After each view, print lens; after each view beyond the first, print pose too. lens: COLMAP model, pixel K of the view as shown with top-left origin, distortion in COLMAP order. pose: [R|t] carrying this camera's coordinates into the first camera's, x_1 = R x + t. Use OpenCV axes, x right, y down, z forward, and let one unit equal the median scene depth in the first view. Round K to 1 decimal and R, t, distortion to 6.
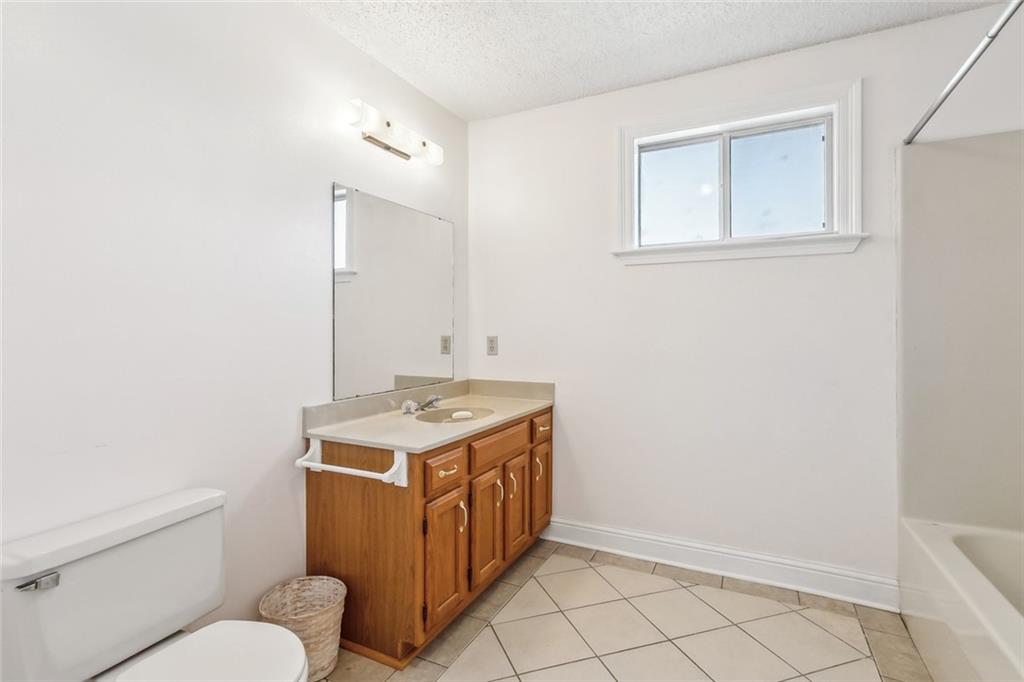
lens RADIAL K [[501.5, 0, 498.0], [0, 501.5, 336.3], [0, 0, 1]] dist [-0.002722, -0.000044]
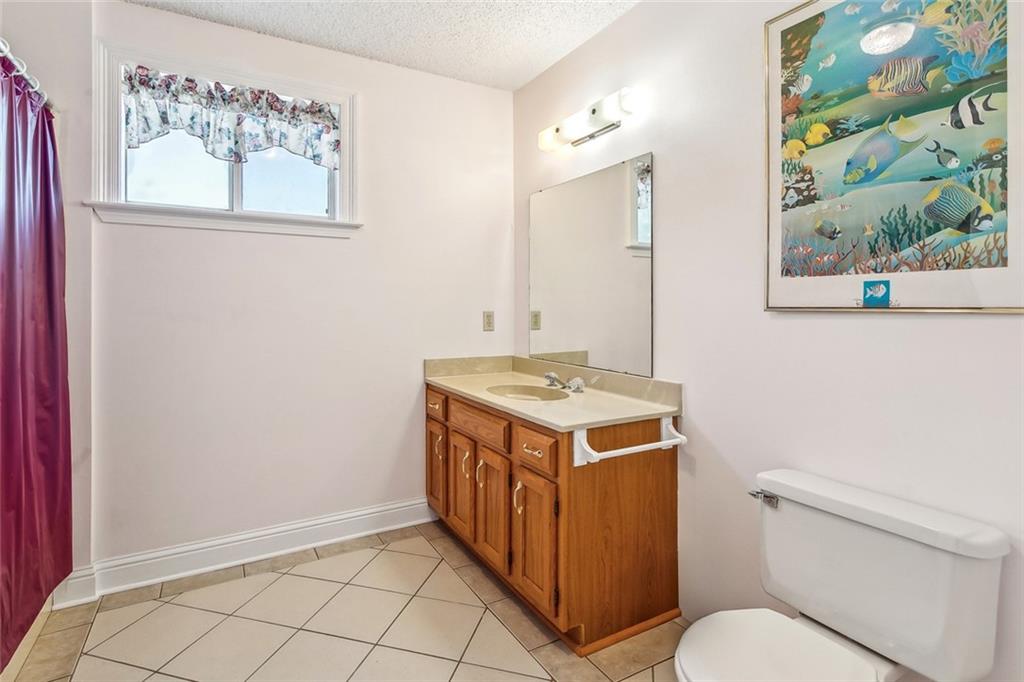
lens RADIAL K [[507.5, 0, 510.8], [0, 507.5, 308.1], [0, 0, 1]] dist [0.001358, 0.000421]
pose [[0.537401, -0.002531, 0.843323, -0.784141], [0.008192, 0.999964, -0.002219, -0.003901], [-0.843287, 0.008101, 0.537402, 0.416633]]
